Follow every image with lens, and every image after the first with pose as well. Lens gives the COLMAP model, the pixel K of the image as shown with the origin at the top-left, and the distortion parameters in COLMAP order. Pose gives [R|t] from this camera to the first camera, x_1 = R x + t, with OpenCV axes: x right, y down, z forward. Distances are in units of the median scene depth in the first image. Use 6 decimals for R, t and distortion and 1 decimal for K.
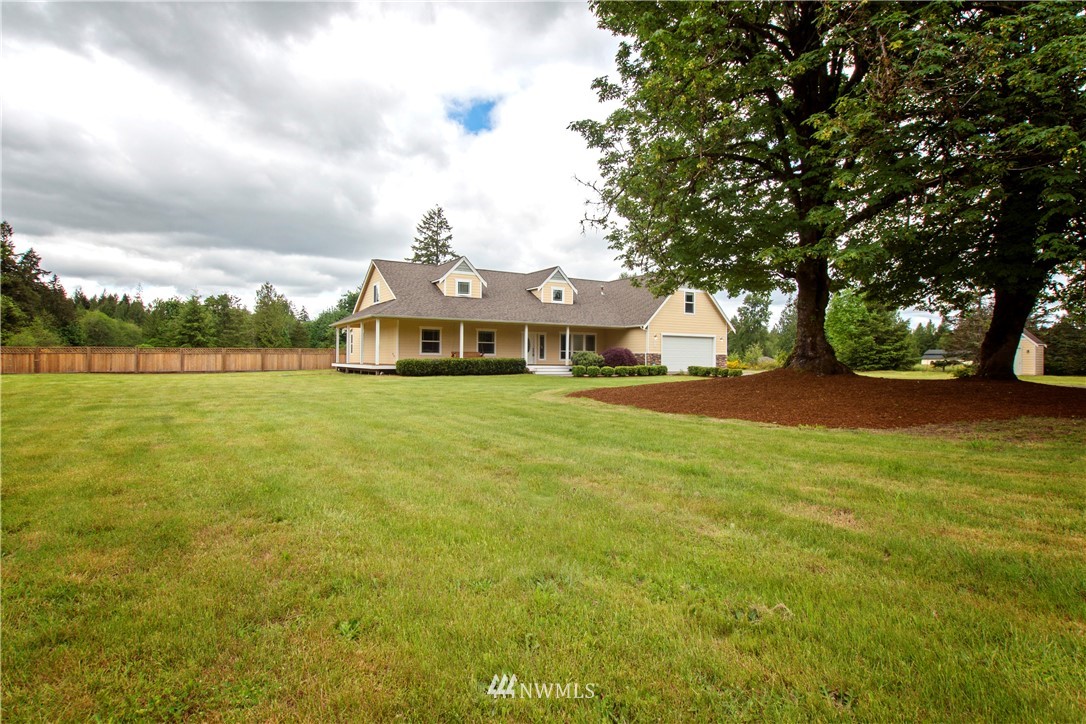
lens RADIAL K [[603.2, 0, 543.0], [0, 603.2, 362.0], [0, 0, 1]] dist [0.003821, 0.000258]
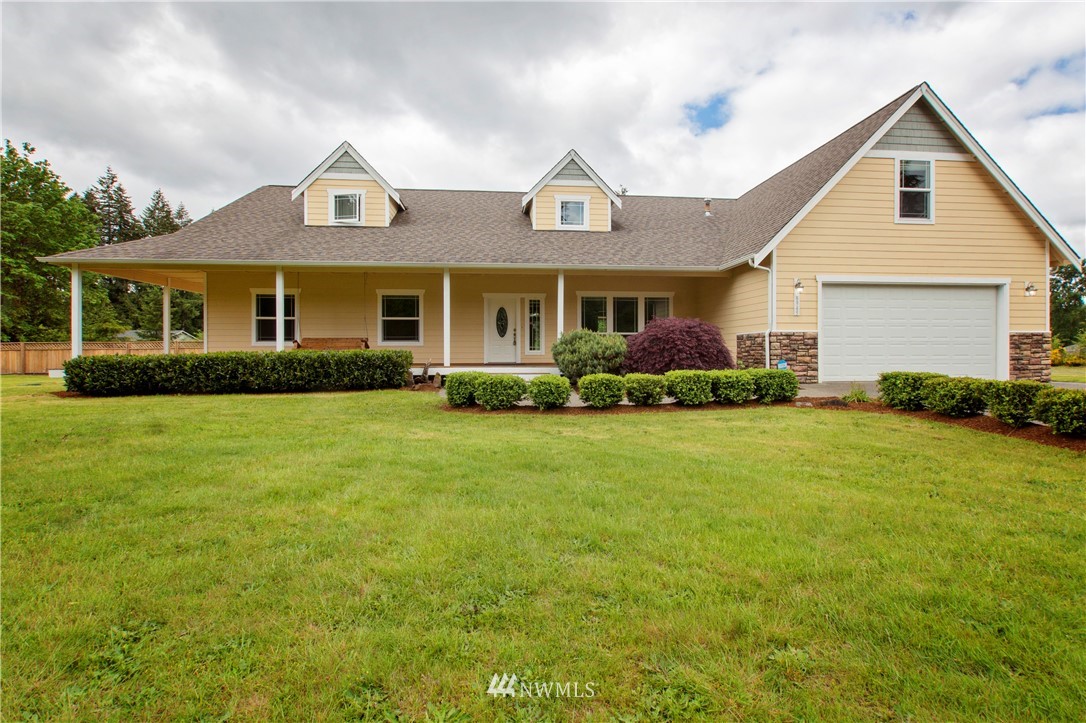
lens RADIAL K [[529.1, 0, 544.3], [0, 529.1, 355.7], [0, 0, 1]] dist [-0.003558, 0.006168]
pose [[0.906743, -0.007661, -0.421613, 0.182114], [0.008798, 0.999961, 0.000751, -0.001777], [0.421591, -0.004390, 0.906775, 0.646710]]
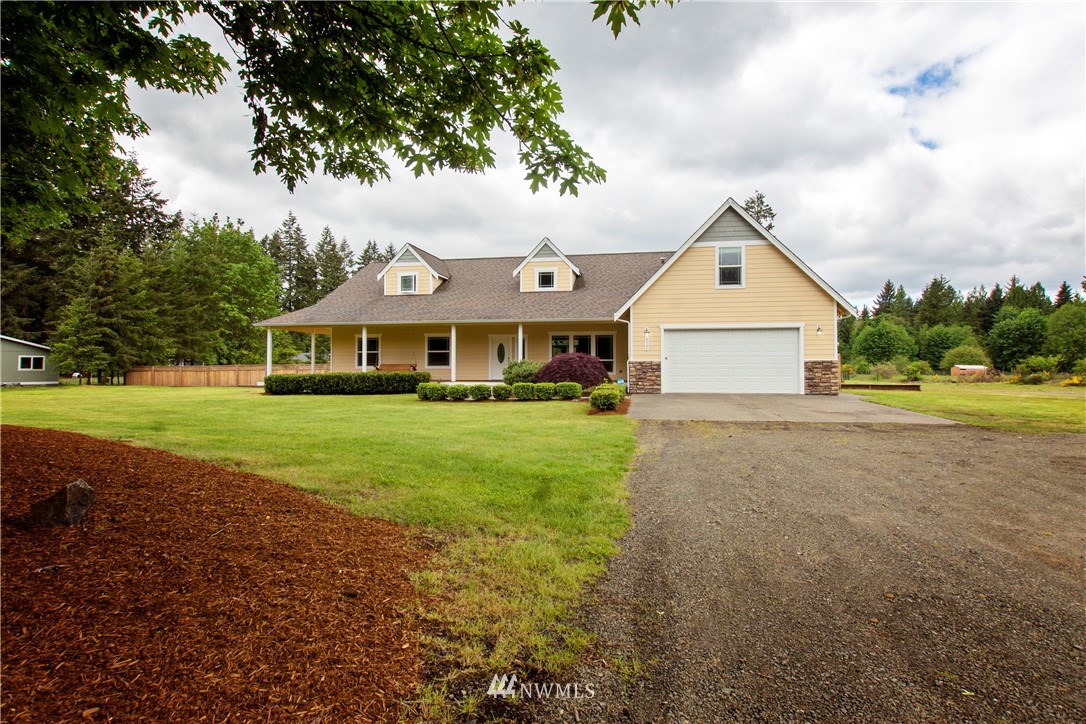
lens RADIAL K [[603.2, 0, 543.0], [0, 603.2, 362.0], [0, 0, 1]] dist [0.003821, 0.000258]
pose [[0.747948, -0.019373, -0.663475, 0.494285], [0.005074, 0.999712, -0.023472, -0.000361], [0.663738, 0.014189, 0.747831, 0.504113]]
